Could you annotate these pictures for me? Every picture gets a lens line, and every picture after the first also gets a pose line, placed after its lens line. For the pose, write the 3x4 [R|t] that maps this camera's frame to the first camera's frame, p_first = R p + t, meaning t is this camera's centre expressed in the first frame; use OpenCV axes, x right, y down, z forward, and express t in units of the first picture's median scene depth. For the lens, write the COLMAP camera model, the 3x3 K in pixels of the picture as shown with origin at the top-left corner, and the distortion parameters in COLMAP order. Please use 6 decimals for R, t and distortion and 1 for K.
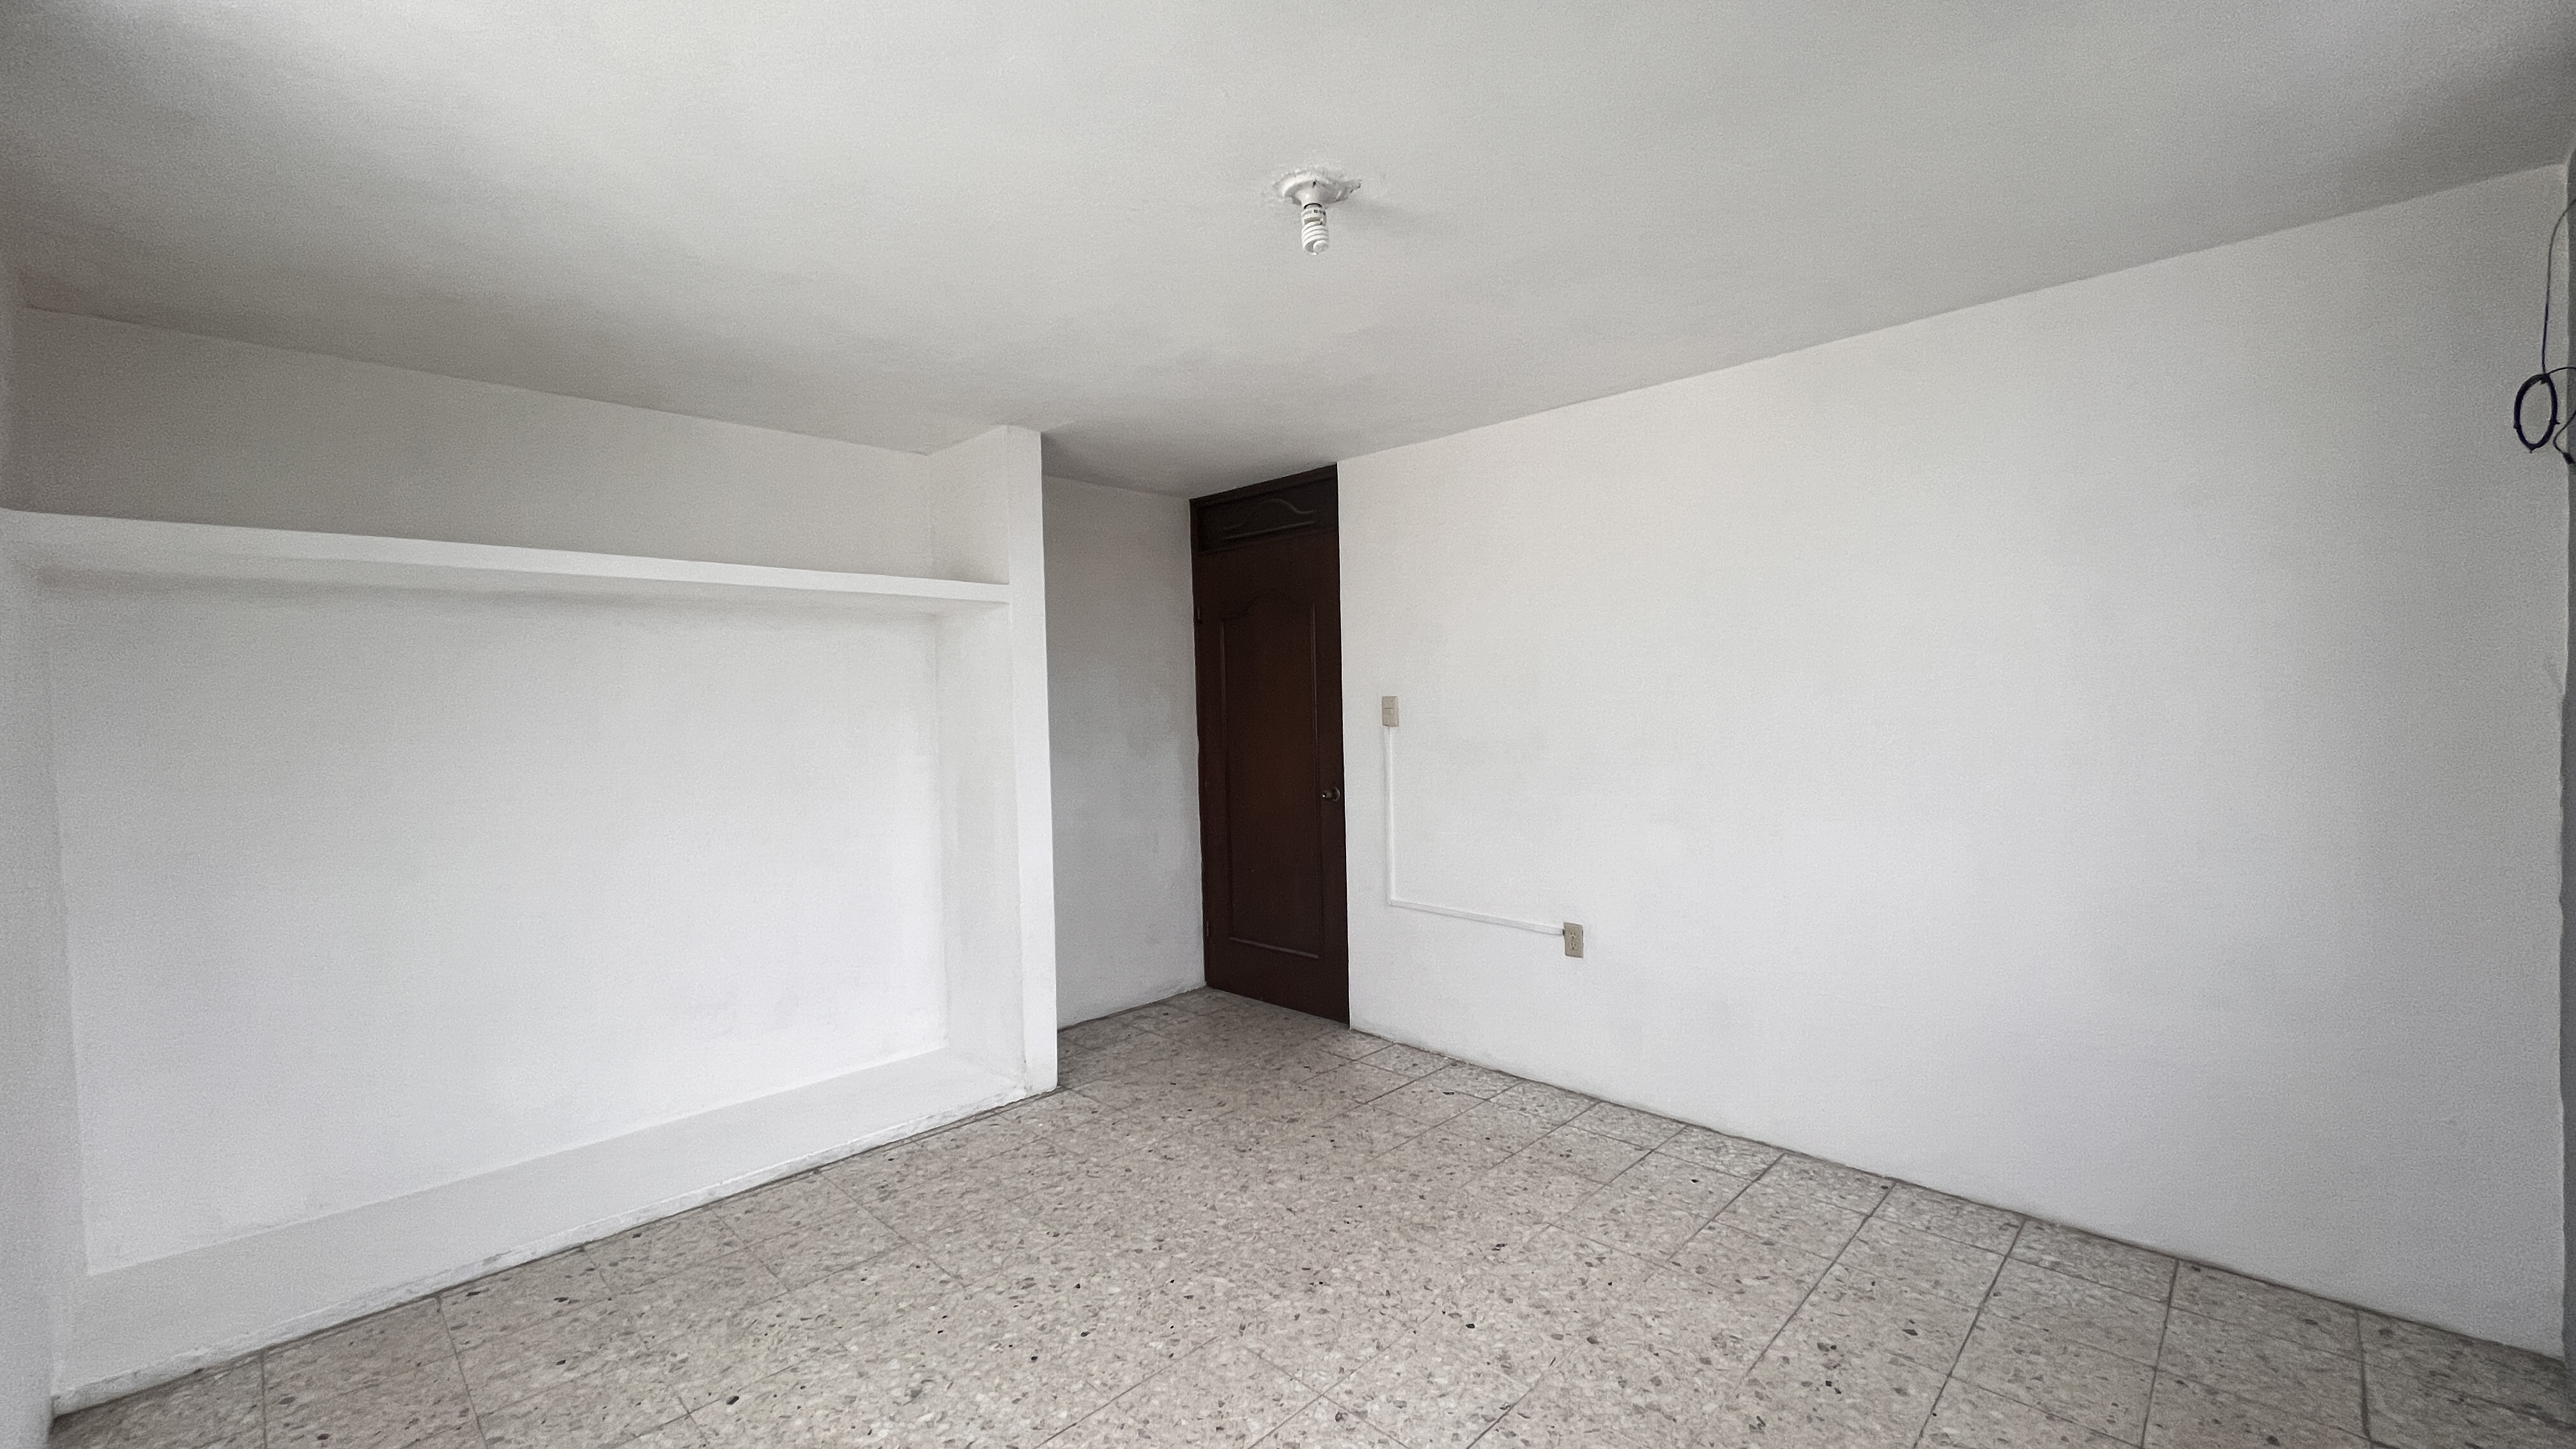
lens RADIAL K [[1017.0, 0, 1289.3], [0, 1017.0, 725.3], [0, 0, 1]] dist [-0.002867, 0.000616]
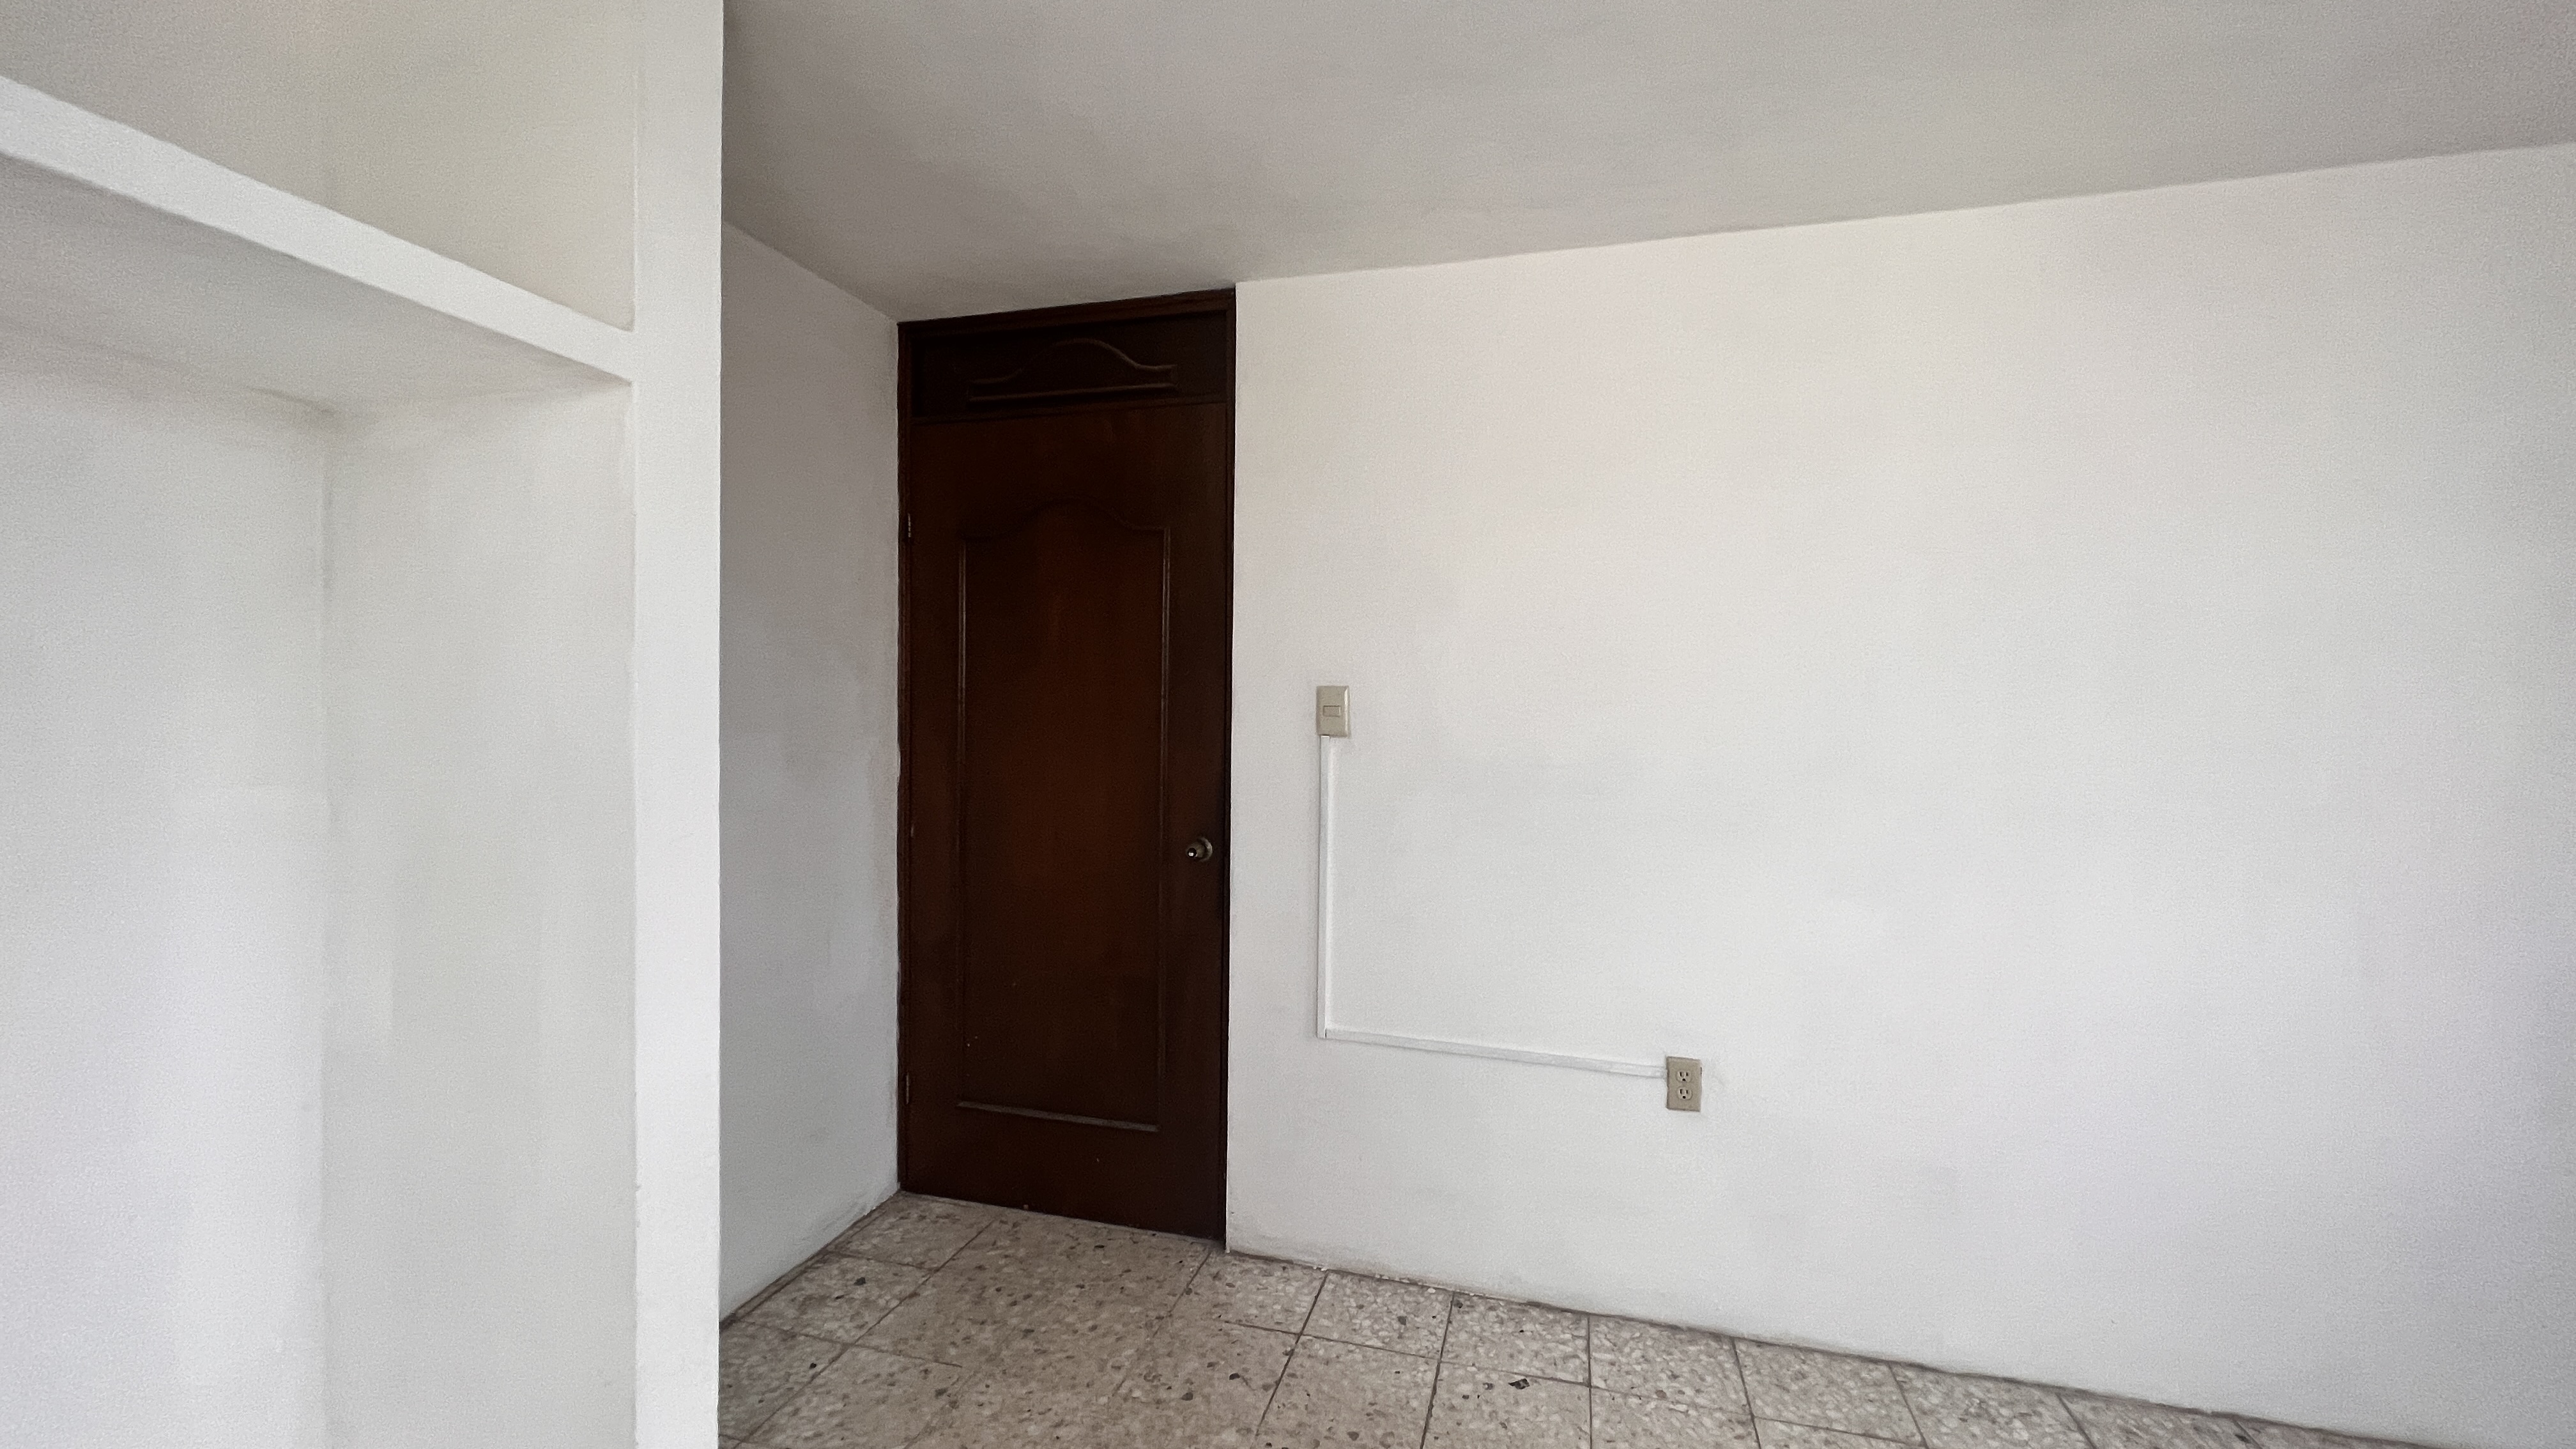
lens RADIAL K [[1017.0, 0, 1286.7], [0, 1017.0, 724.6], [0, 0, 1]] dist [-0.002867, 0.000616]
pose [[0.874635, 0.026922, 0.484035, -0.212227], [-0.022121, 0.999633, -0.015628, 0.003888], [-0.484278, 0.002961, 0.874909, 0.493776]]
